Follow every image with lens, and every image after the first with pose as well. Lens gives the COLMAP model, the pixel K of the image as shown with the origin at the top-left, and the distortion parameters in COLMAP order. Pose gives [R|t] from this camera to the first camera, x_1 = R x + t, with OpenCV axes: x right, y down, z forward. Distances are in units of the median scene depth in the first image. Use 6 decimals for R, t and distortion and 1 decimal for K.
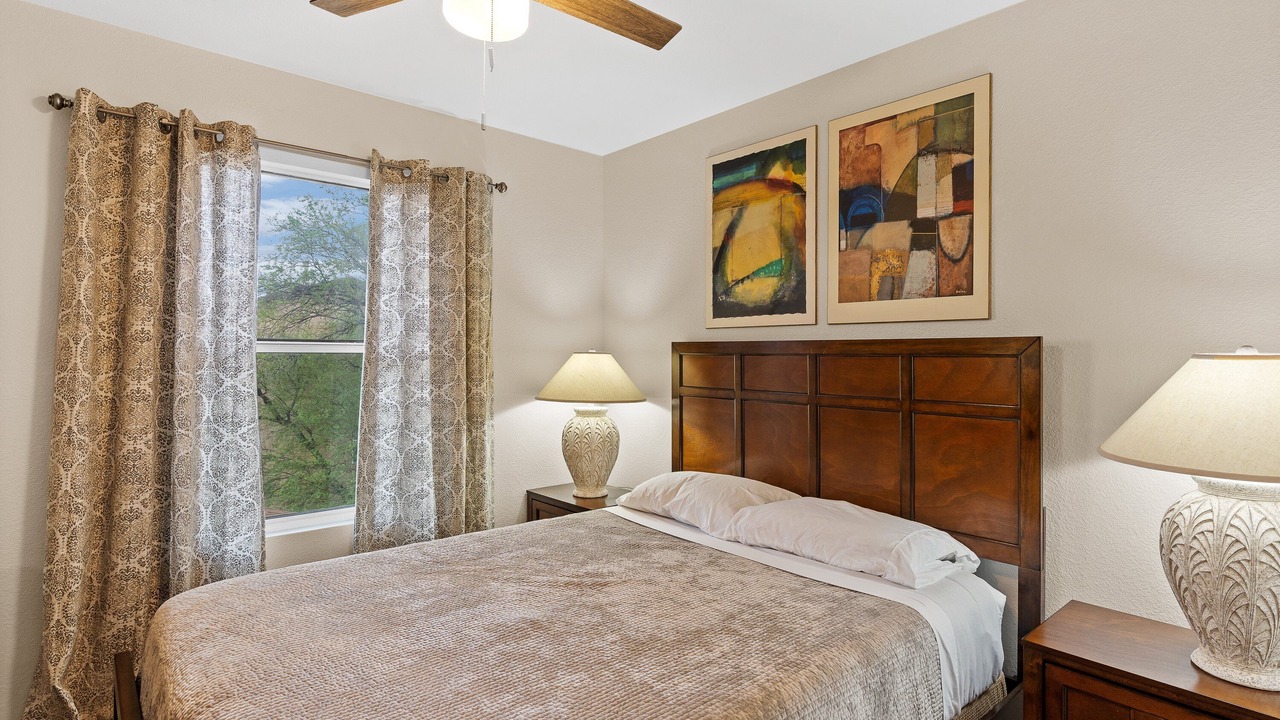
lens RADIAL K [[621.0, 0, 640.0], [0, 621.0, 360.0], [0, 0, 1]] dist [-0.002655, 0.000136]
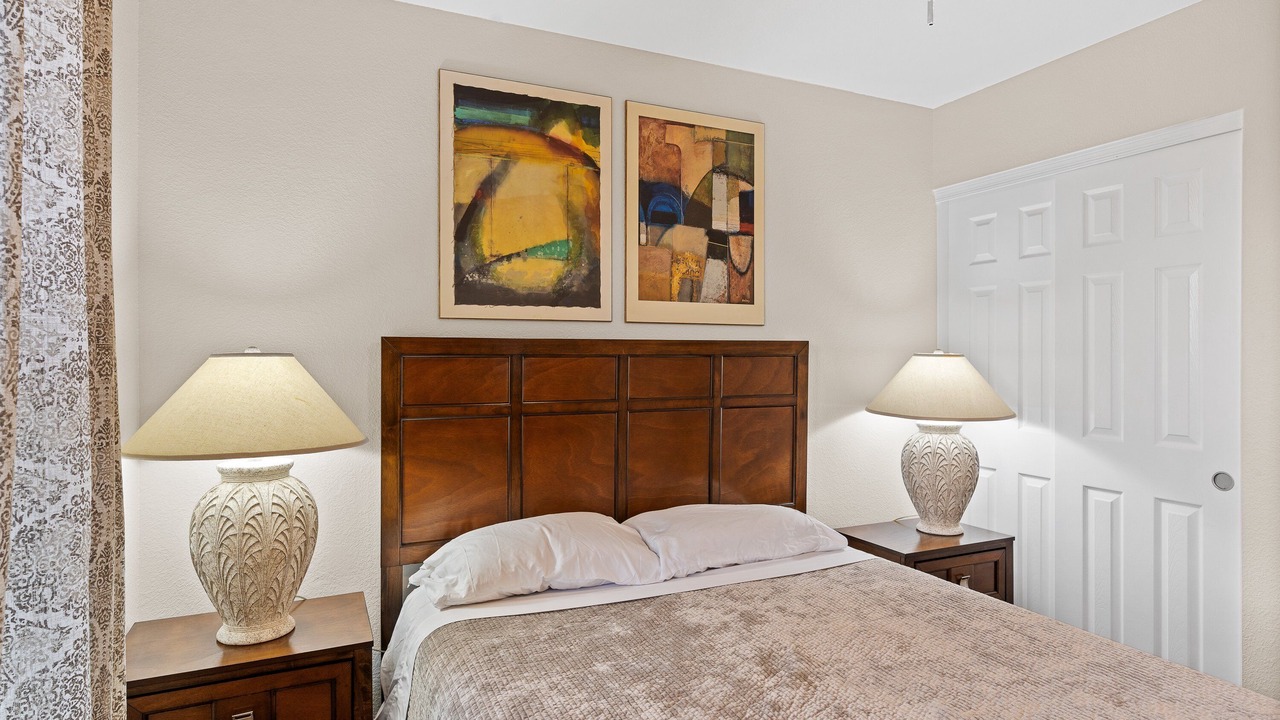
lens RADIAL K [[701.6, 0, 640.0], [0, 701.6, 360.0], [0, 0, 1]] dist [-0.000043, 0.000323]
pose [[0.300492, -0.012372, 0.953704, -0.714593], [0.012328, 0.999883, 0.009087, -0.011701], [-0.953705, 0.009027, 0.300609, 0.708219]]
